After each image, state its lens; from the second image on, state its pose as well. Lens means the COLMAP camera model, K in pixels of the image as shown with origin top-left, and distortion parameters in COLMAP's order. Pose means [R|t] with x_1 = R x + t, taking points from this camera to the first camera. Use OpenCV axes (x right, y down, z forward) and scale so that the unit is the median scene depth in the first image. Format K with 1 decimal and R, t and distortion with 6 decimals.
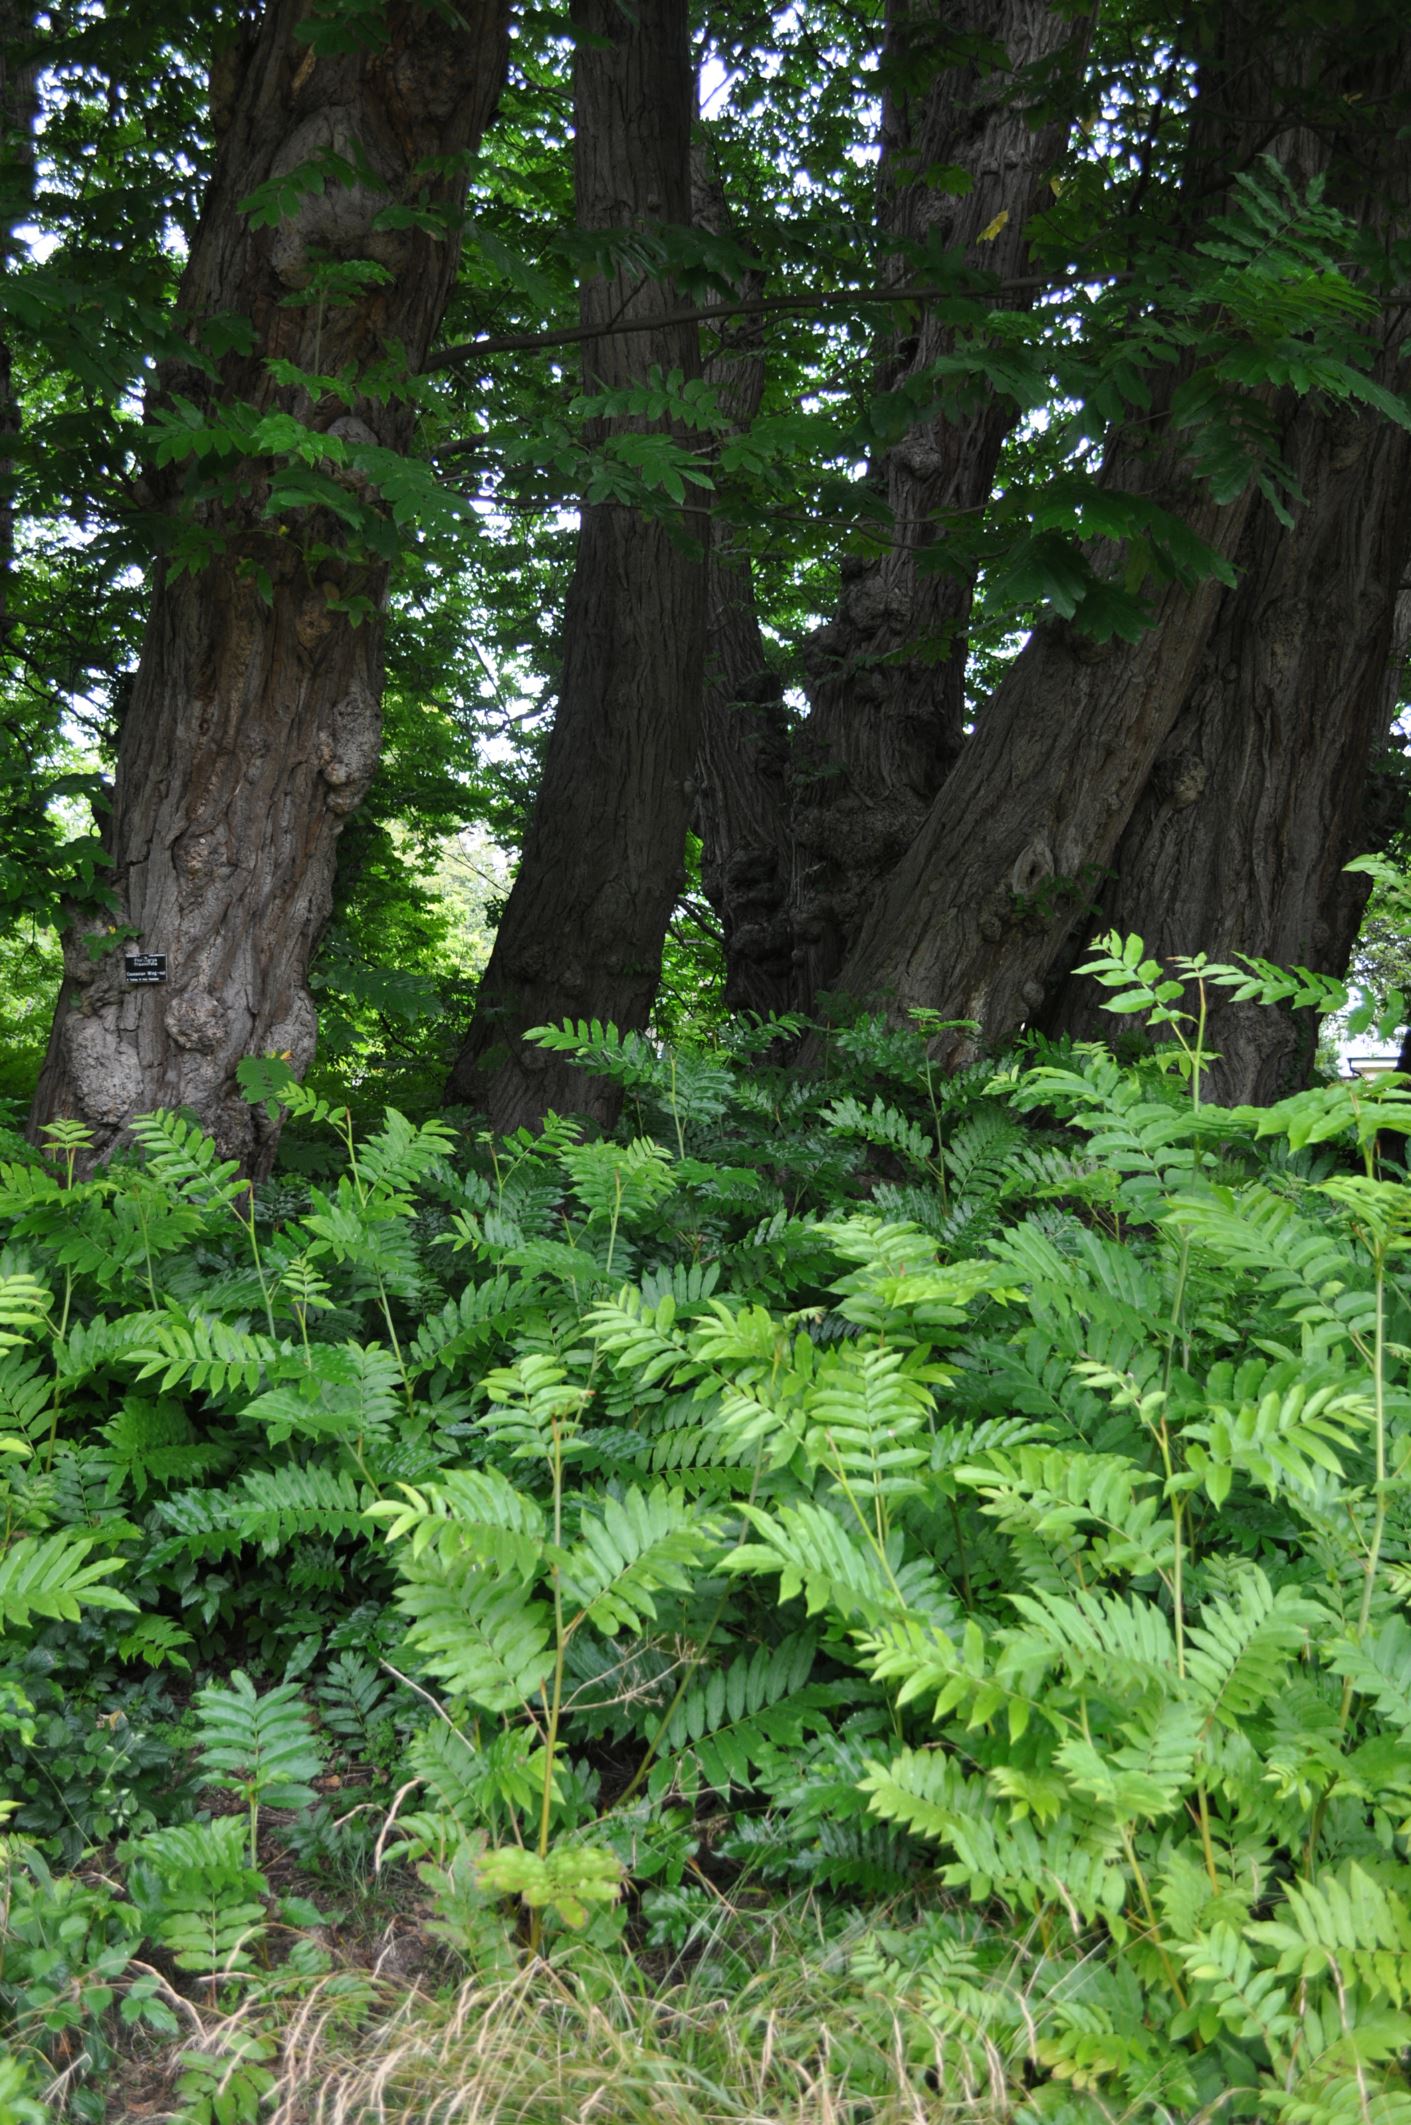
lens RADIAL K [[2131.5, 0, 696.4], [0, 2131.5, 1074.6], [0, 0, 1]] dist [-0.053478, 0.000000]
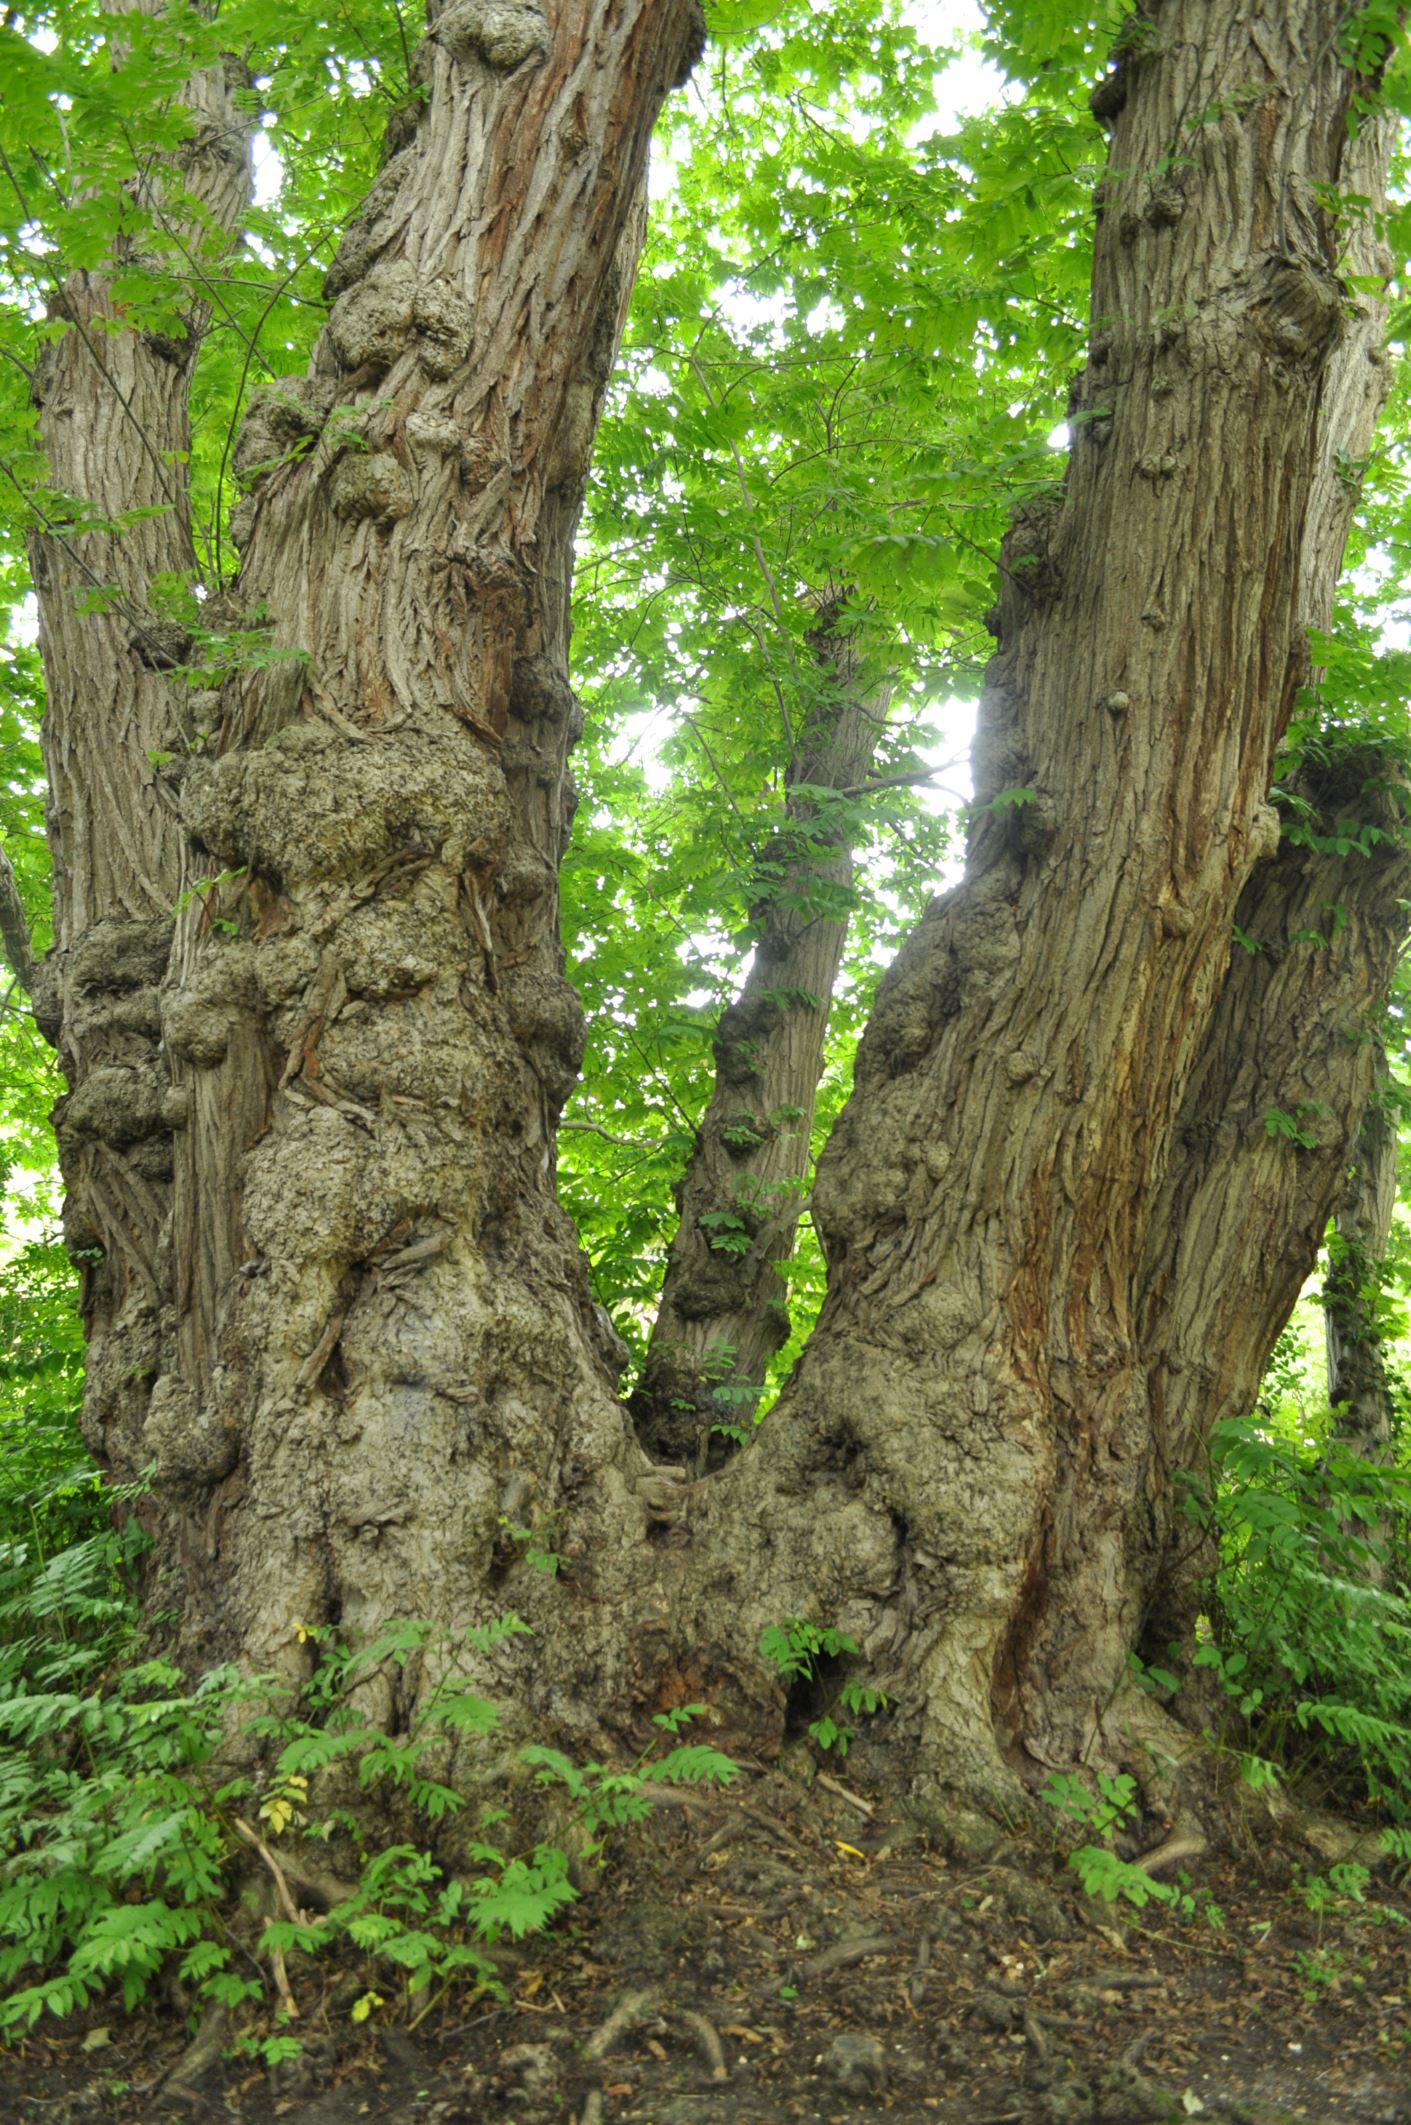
lens RADIAL K [[1666.5, 0, 703.6], [0, 1666.5, 1071.7], [0, 0, 1]] dist [-0.077778, 0.009052]
pose [[0.972474, 0.044590, 0.228707, 0.108350], [0.003101, 0.978955, -0.204051, 0.007805], [-0.232992, 0.199144, 0.951870, 0.972076]]
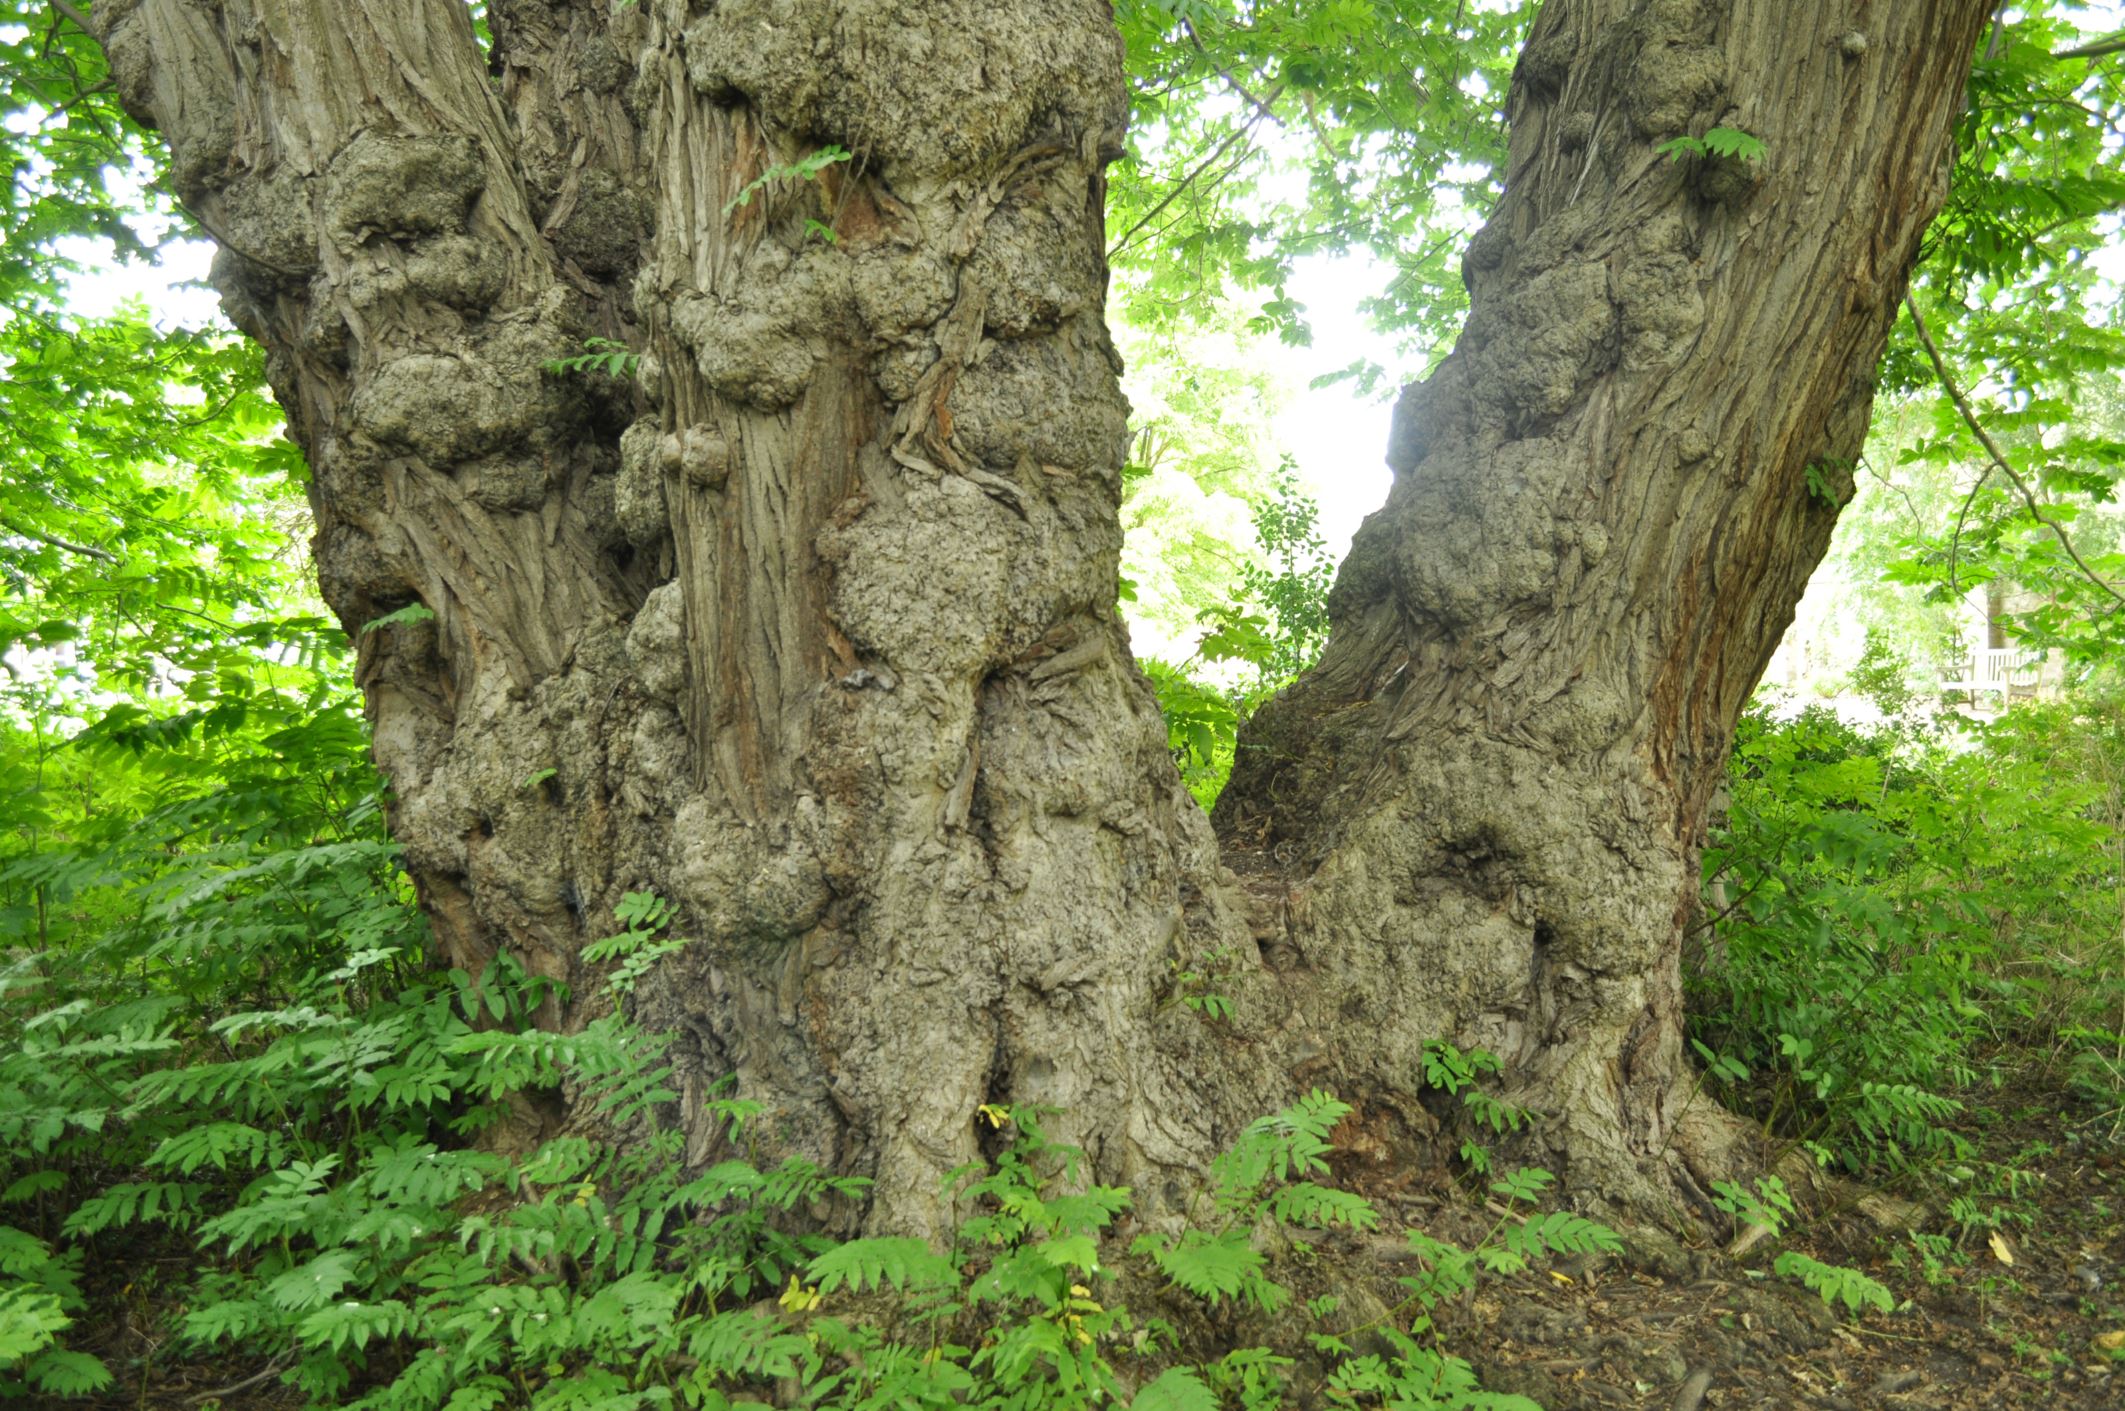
lens RADIAL K [[2131.5, 0, 1063.6], [0, 2131.5, 691.9], [0, 0, 1]] dist [-0.053478, 0.000000]
pose [[0.827464, -0.033261, 0.560532, -0.126461], [0.008125, 0.998849, 0.047277, -0.050342], [-0.561459, -0.034565, 0.826782, 1.034218]]
